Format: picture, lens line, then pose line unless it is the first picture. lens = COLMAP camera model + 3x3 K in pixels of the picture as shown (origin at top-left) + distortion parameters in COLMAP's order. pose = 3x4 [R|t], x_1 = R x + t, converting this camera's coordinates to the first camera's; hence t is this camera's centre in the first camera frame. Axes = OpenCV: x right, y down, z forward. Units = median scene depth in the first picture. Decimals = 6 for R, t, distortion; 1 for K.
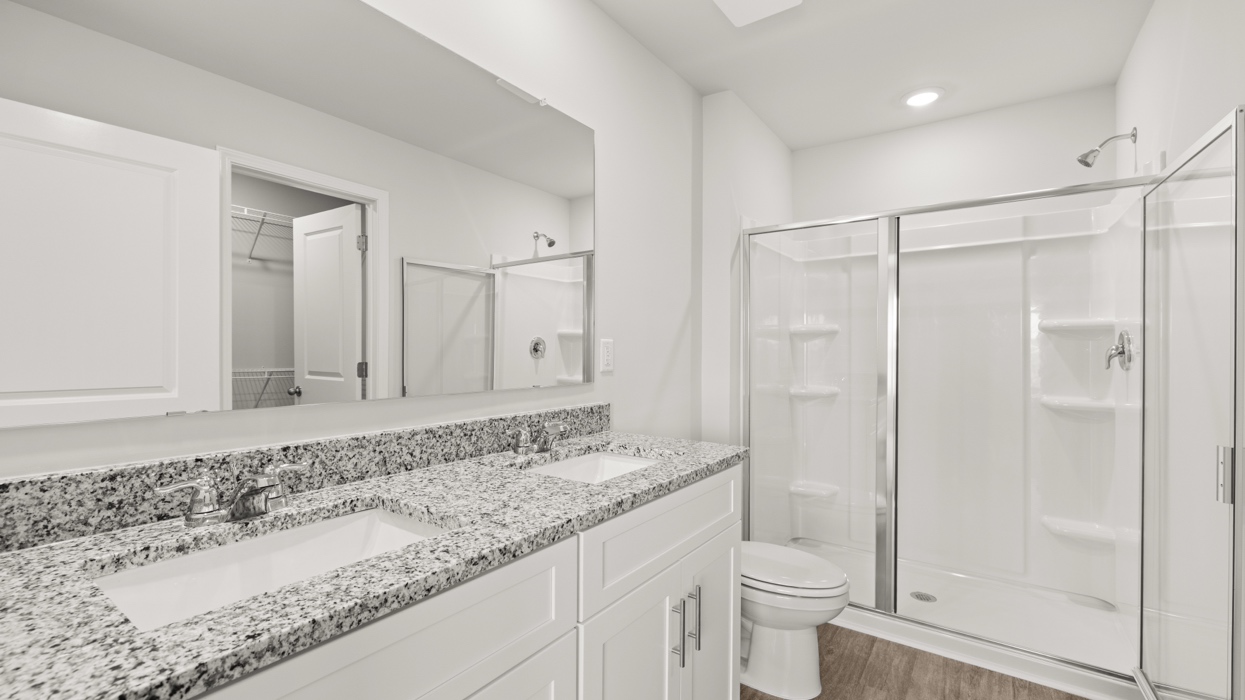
lens RADIAL K [[520.8, 0, 623.9], [0, 520.8, 348.1], [0, 0, 1]] dist [-0.002627, -0.001037]
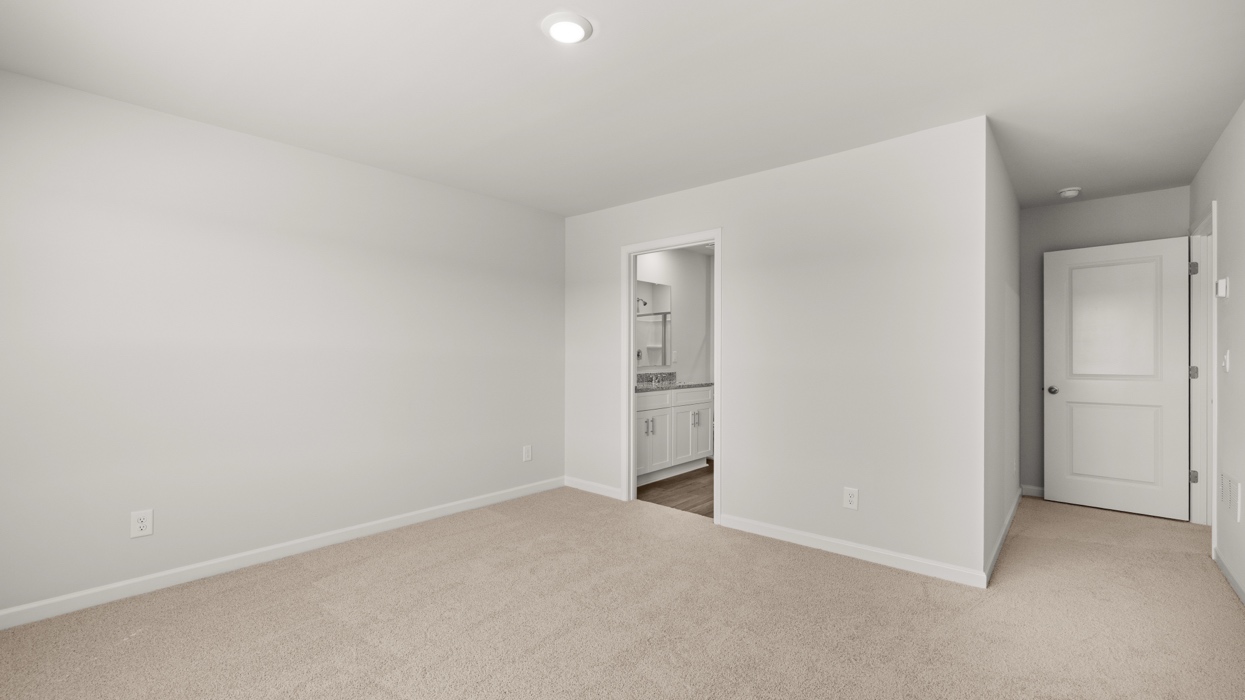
lens RADIAL K [[520.8, 0, 620.5], [0, 520.8, 352.6], [0, 0, 1]] dist [-0.002627, -0.001037]
pose [[0.994300, 0.010330, -0.106114, -0.016696], [-0.011226, 0.999906, -0.007856, 0.016504], [0.106023, 0.009003, 0.994323, -1.339016]]
